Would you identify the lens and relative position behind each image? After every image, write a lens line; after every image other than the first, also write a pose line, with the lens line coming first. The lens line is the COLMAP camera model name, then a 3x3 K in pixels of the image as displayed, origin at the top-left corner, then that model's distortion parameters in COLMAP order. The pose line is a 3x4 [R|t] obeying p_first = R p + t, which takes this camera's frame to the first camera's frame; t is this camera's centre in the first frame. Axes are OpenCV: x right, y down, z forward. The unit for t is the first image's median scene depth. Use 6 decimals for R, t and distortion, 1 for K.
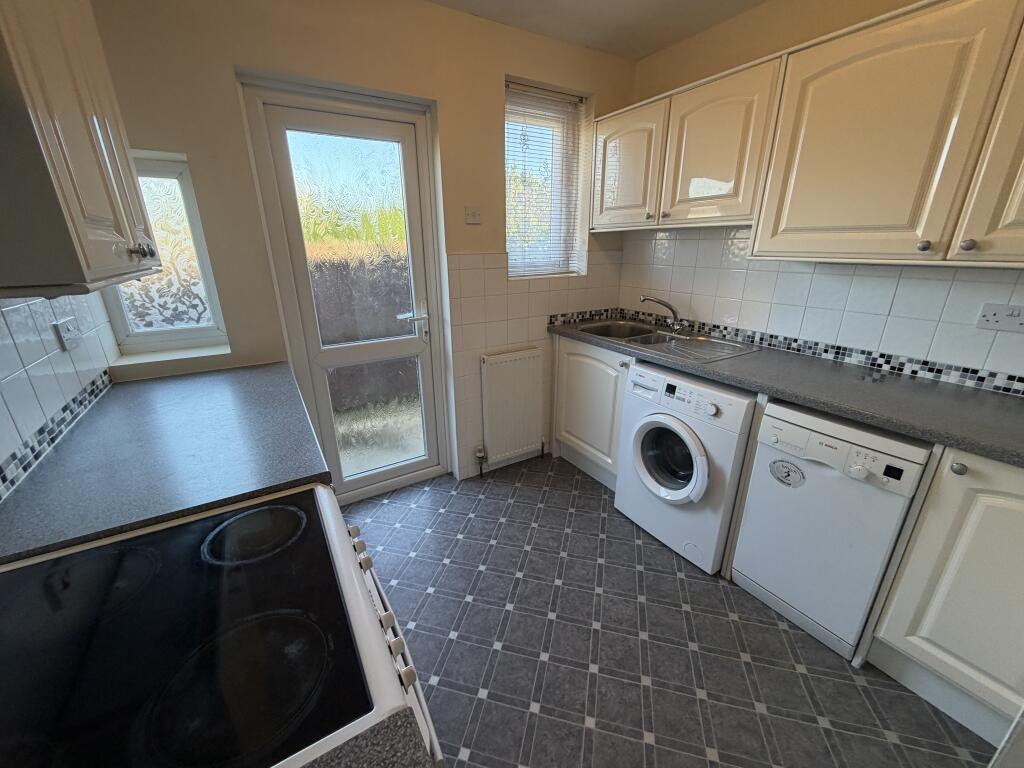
lens RADIAL K [[409.7, 0, 510.1], [0, 409.7, 386.1], [0, 0, 1]] dist [-0.000104, -0.000041]
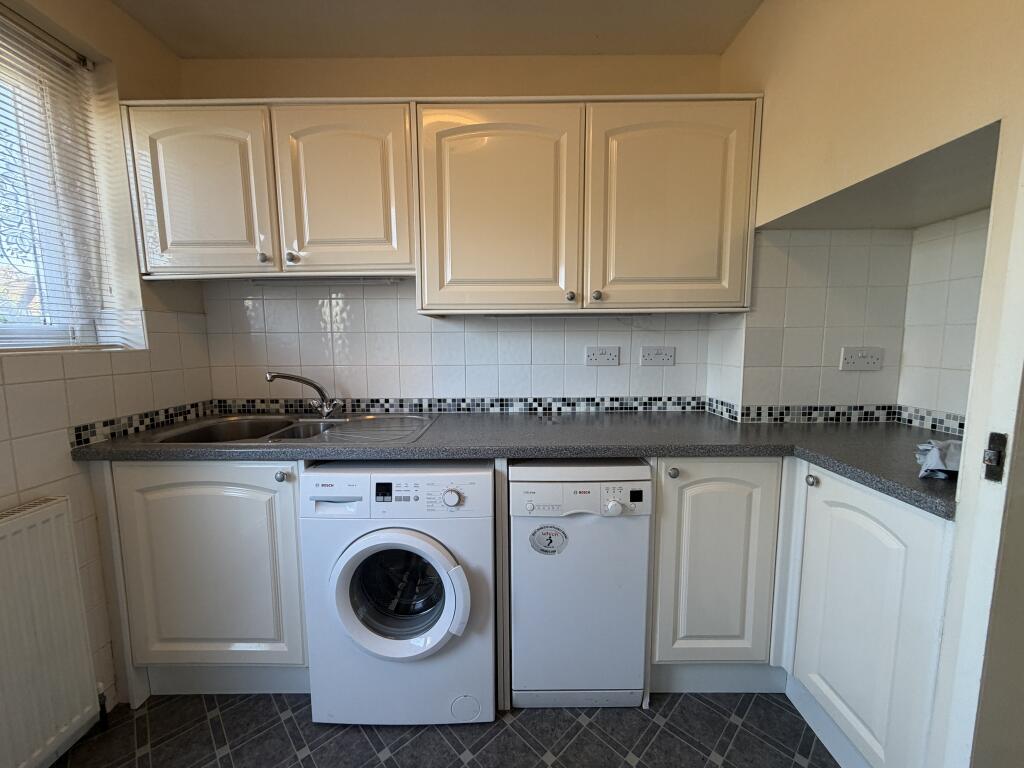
lens RADIAL K [[409.7, 0, 509.5], [0, 409.7, 384.5], [0, 0, 1]] dist [-0.000104, -0.000041]
pose [[0.528141, -0.094665, 0.843863, -0.053355], [0.285544, 0.955695, -0.071501, -0.051471], [-0.799707, 0.278722, 0.531773, 0.425690]]
